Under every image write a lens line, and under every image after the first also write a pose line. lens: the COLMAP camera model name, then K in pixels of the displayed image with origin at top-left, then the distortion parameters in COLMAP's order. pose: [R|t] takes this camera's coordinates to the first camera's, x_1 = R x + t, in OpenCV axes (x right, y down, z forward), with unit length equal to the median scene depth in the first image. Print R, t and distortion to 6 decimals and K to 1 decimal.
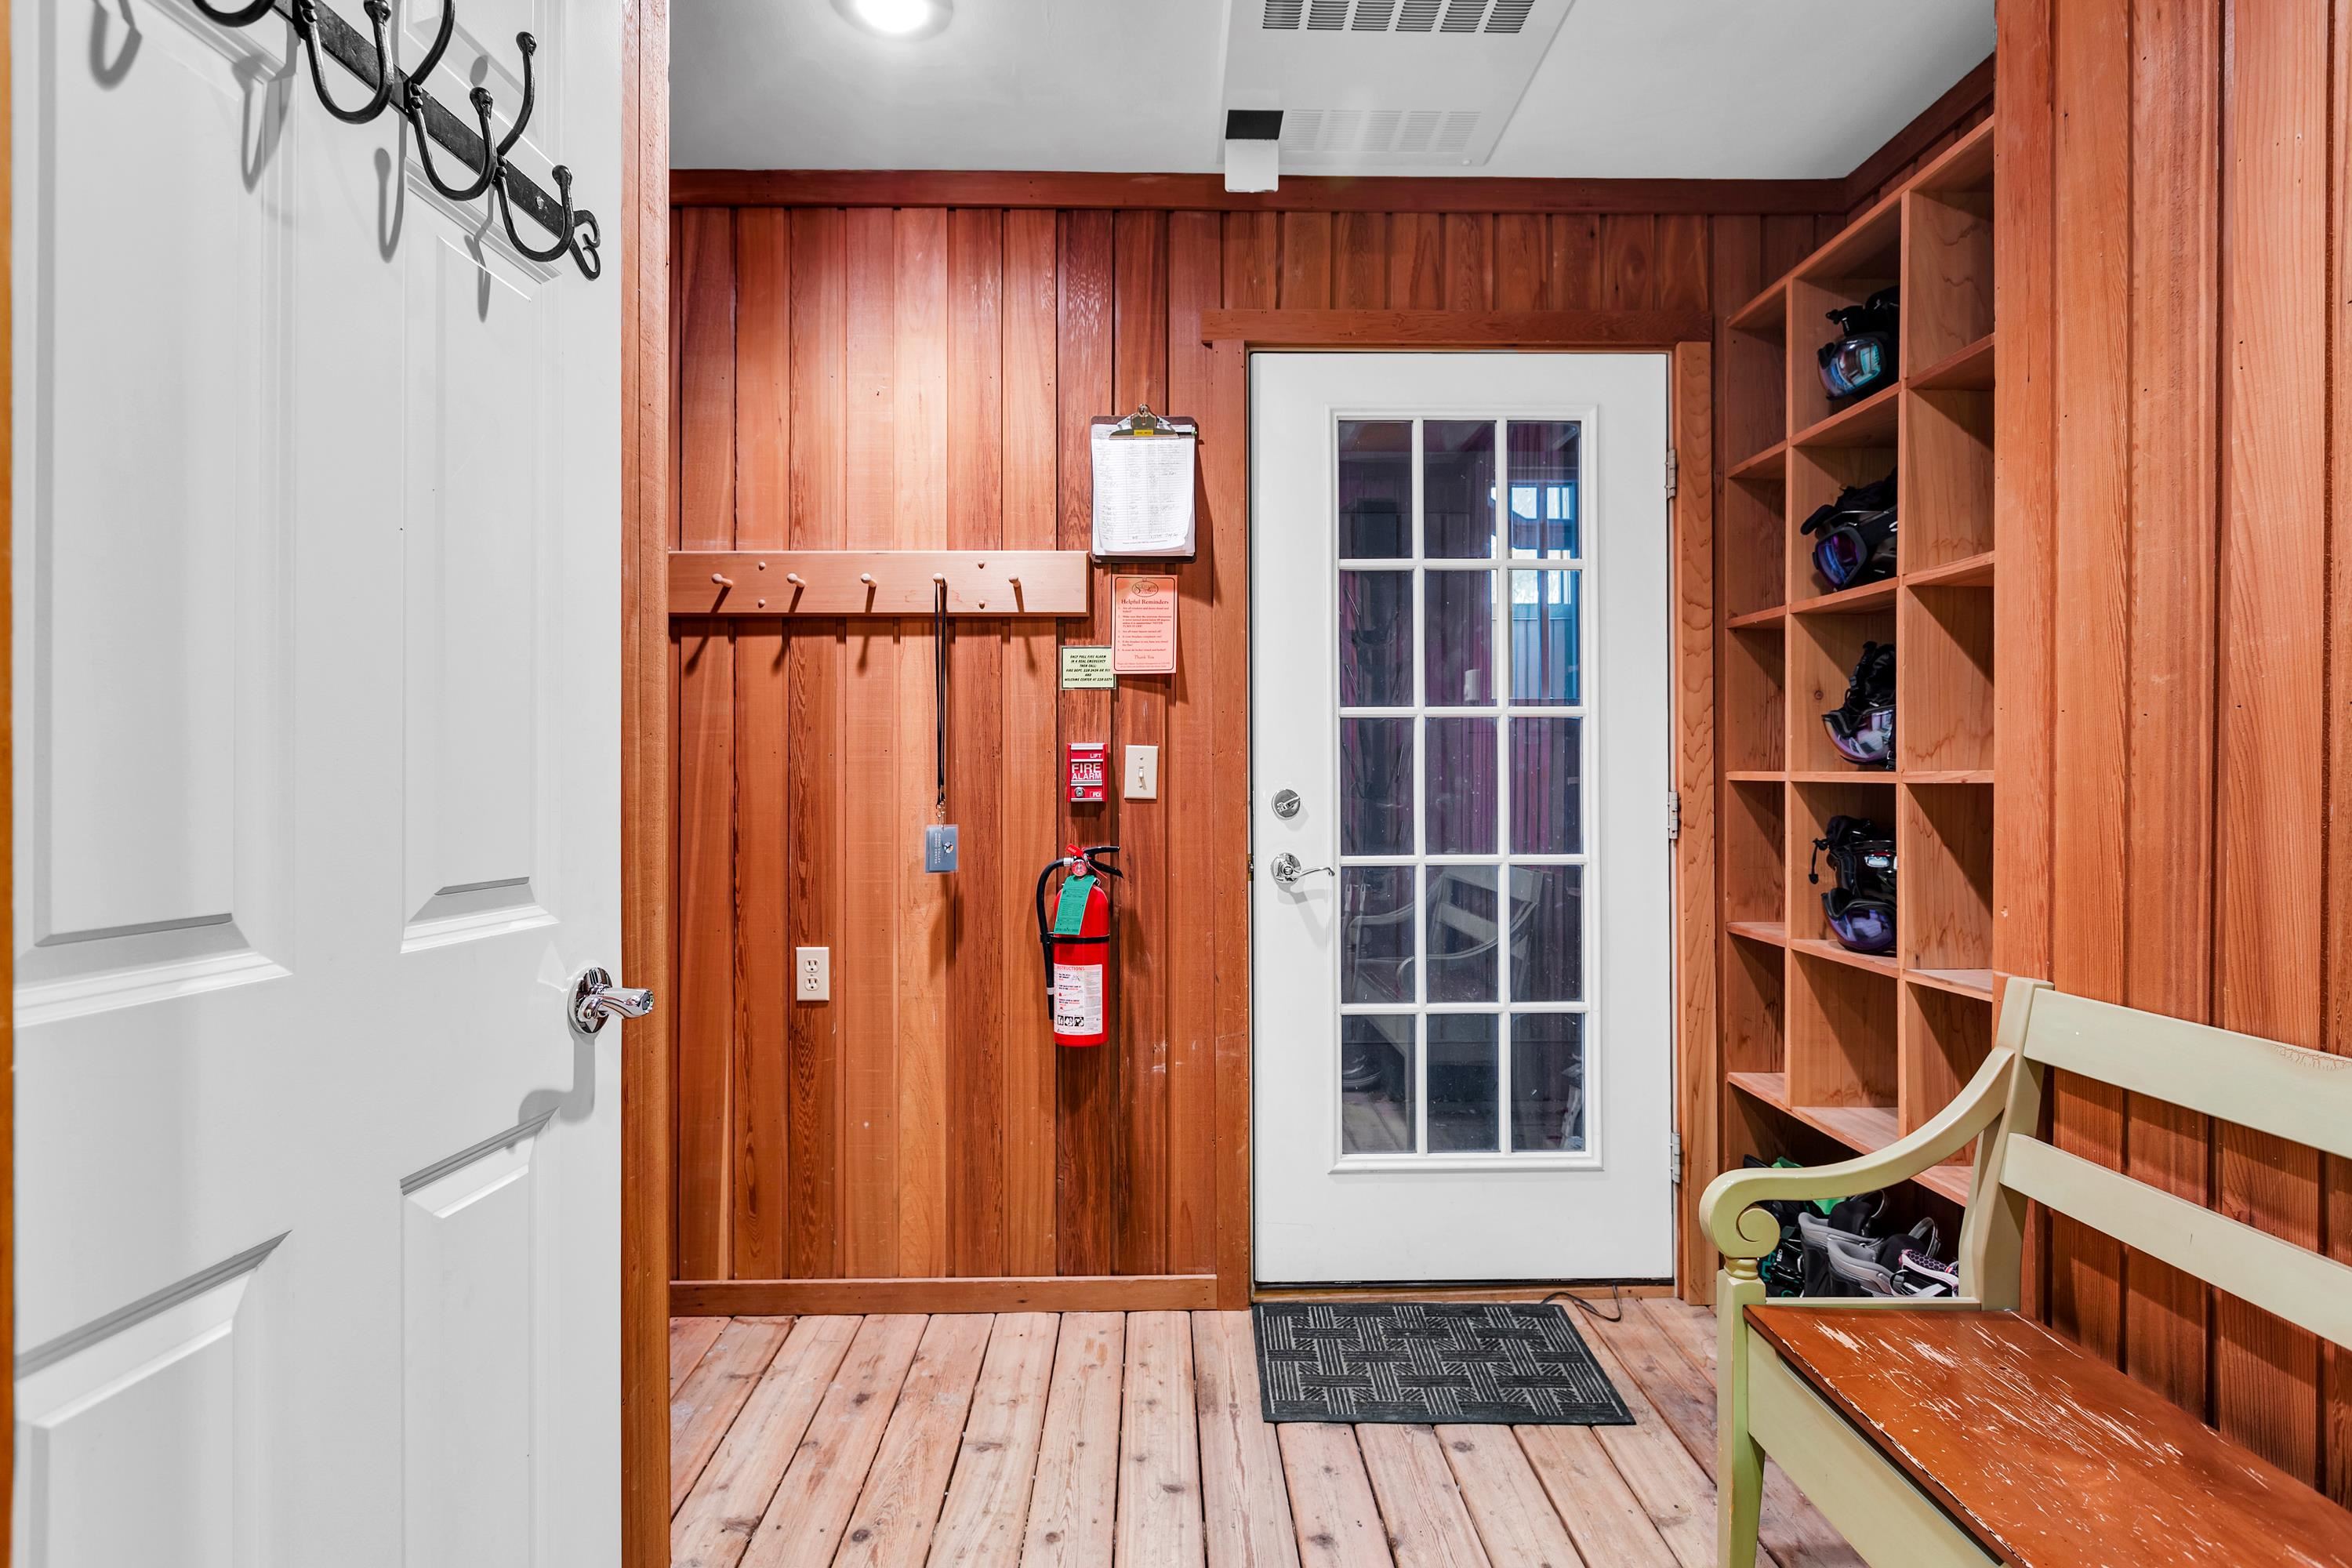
lens RADIAL K [[1046.2, 0, 1173.2], [0, 1046.2, 773.2], [0, 0, 1]] dist [-0.000304, 0.000180]
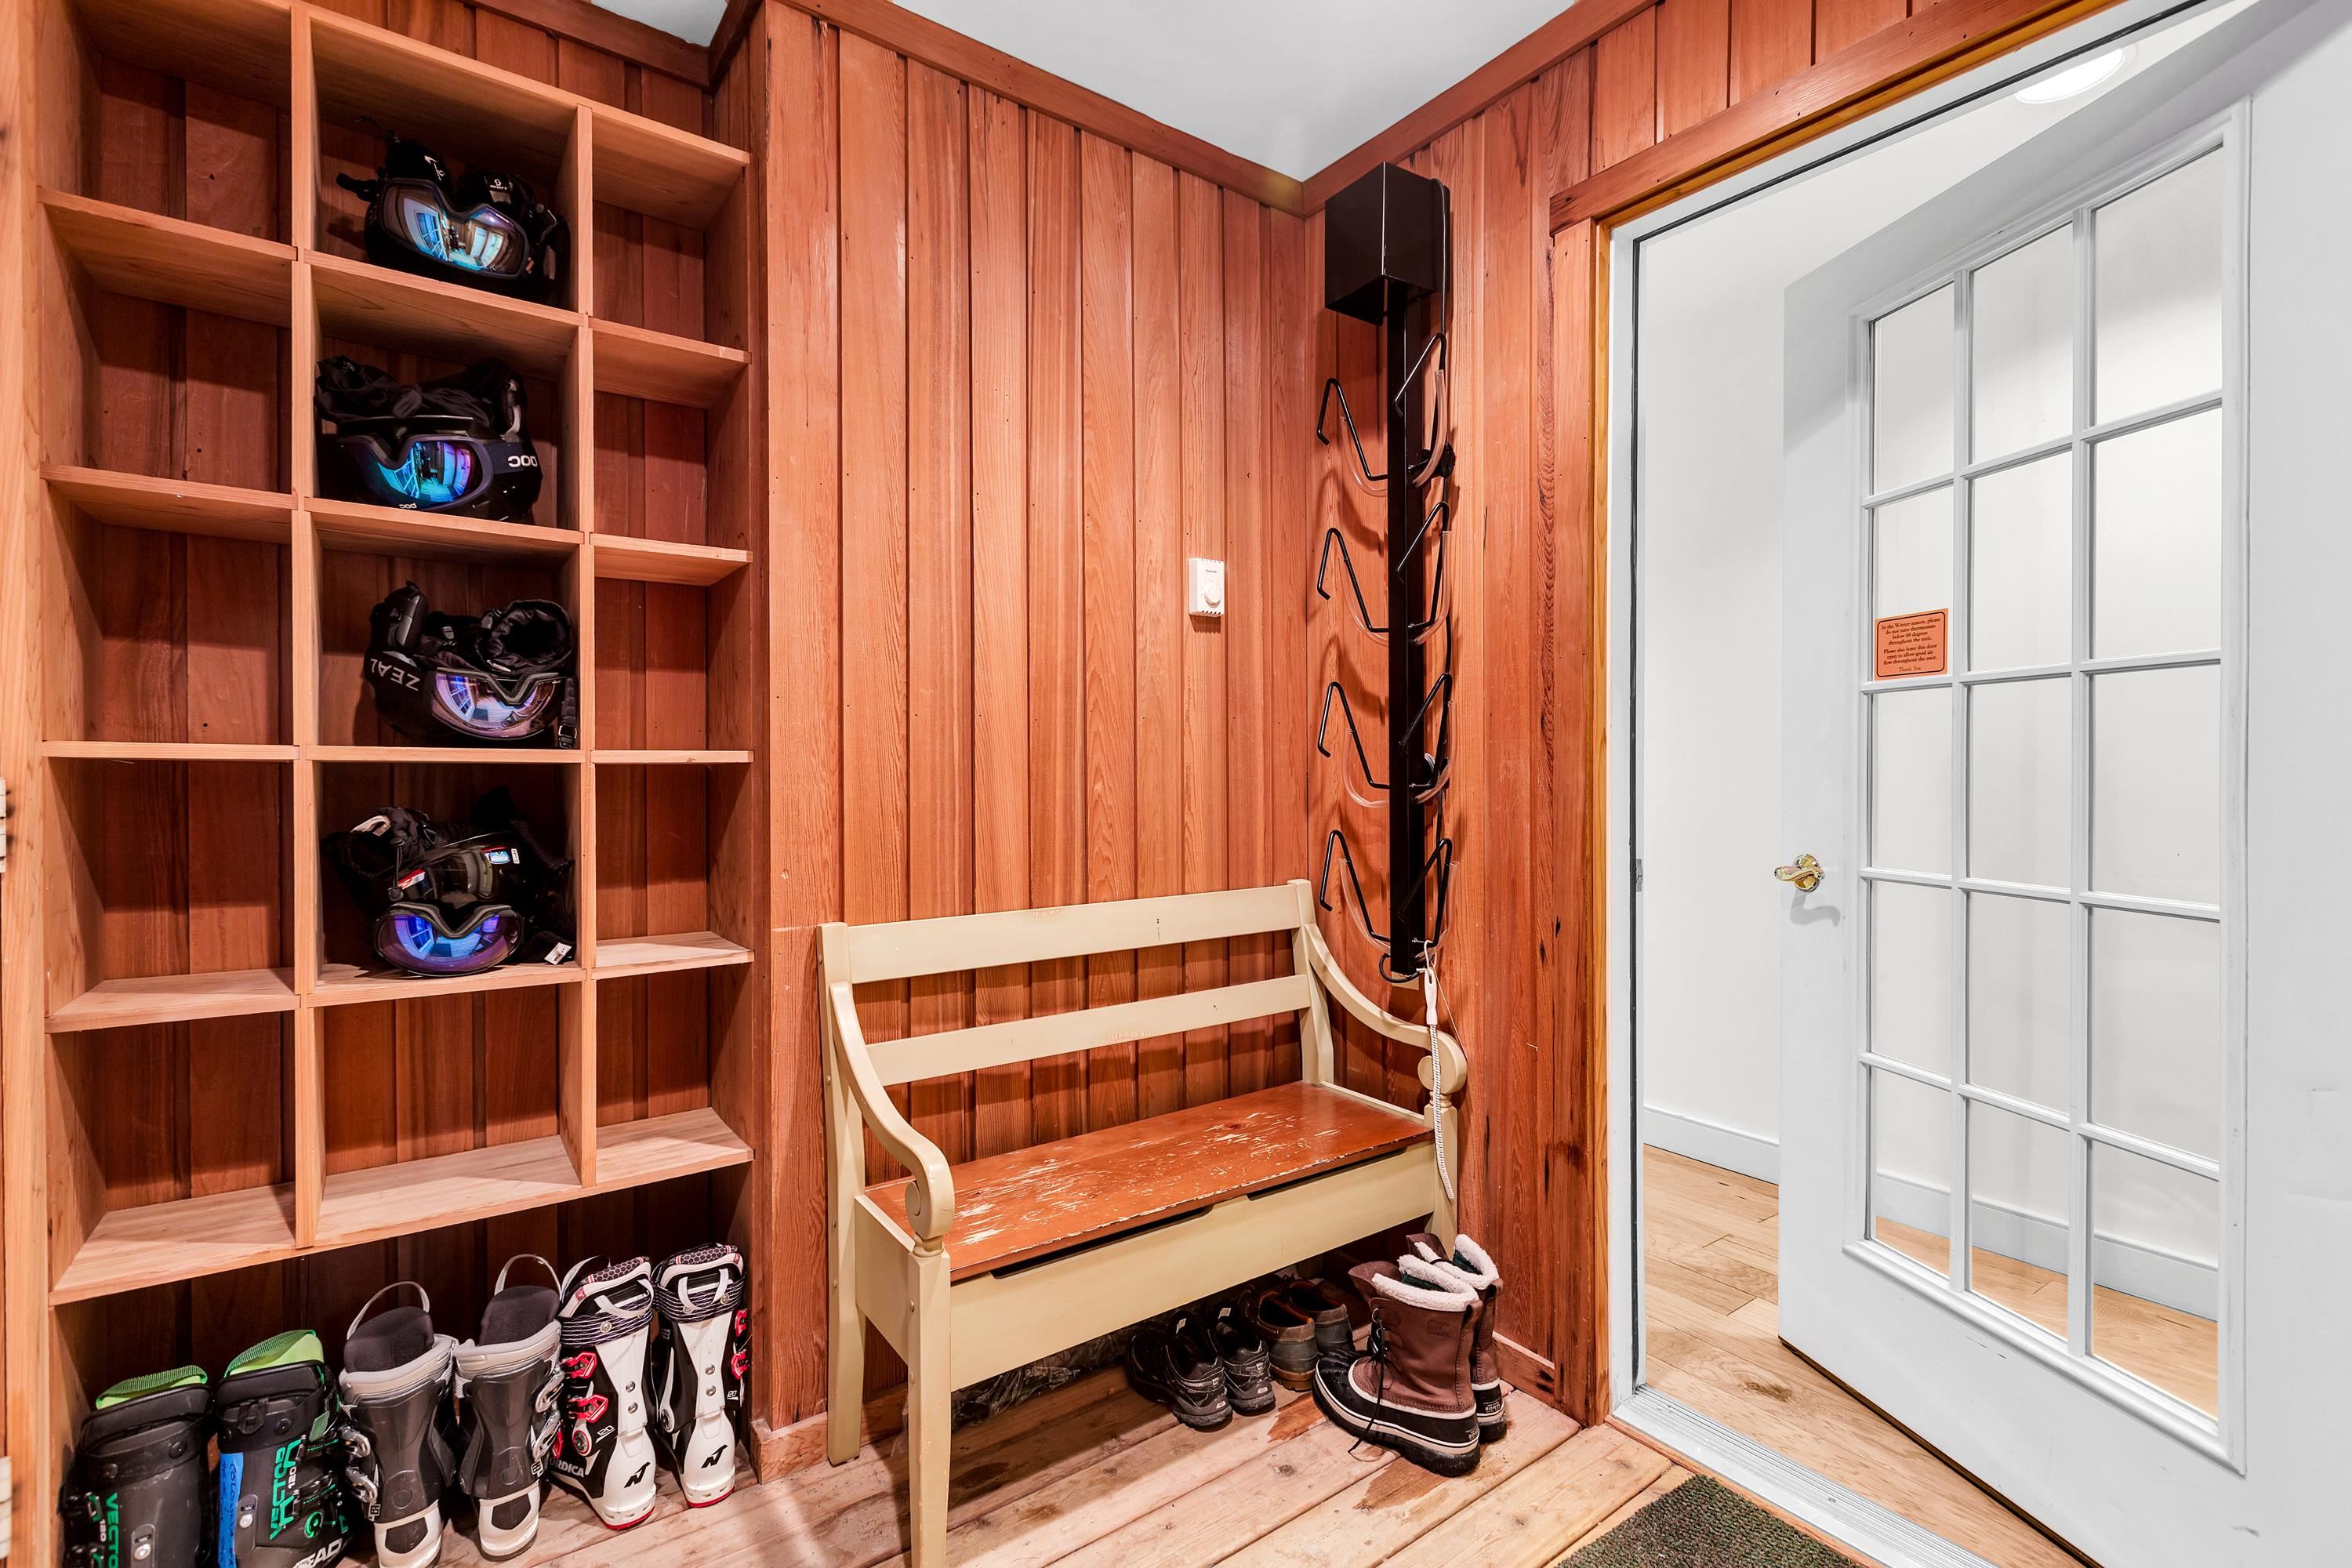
lens RADIAL K [[1046.2, 0, 1173.2], [0, 1046.2, 773.2], [0, 0, 1]] dist [-0.000304, 0.000180]
pose [[-0.577790, -0.000380, 0.816185, -0.463259], [0.003376, 0.999990, 0.002855, 0.021999], [-0.816178, 0.004405, -0.577783, 1.583047]]
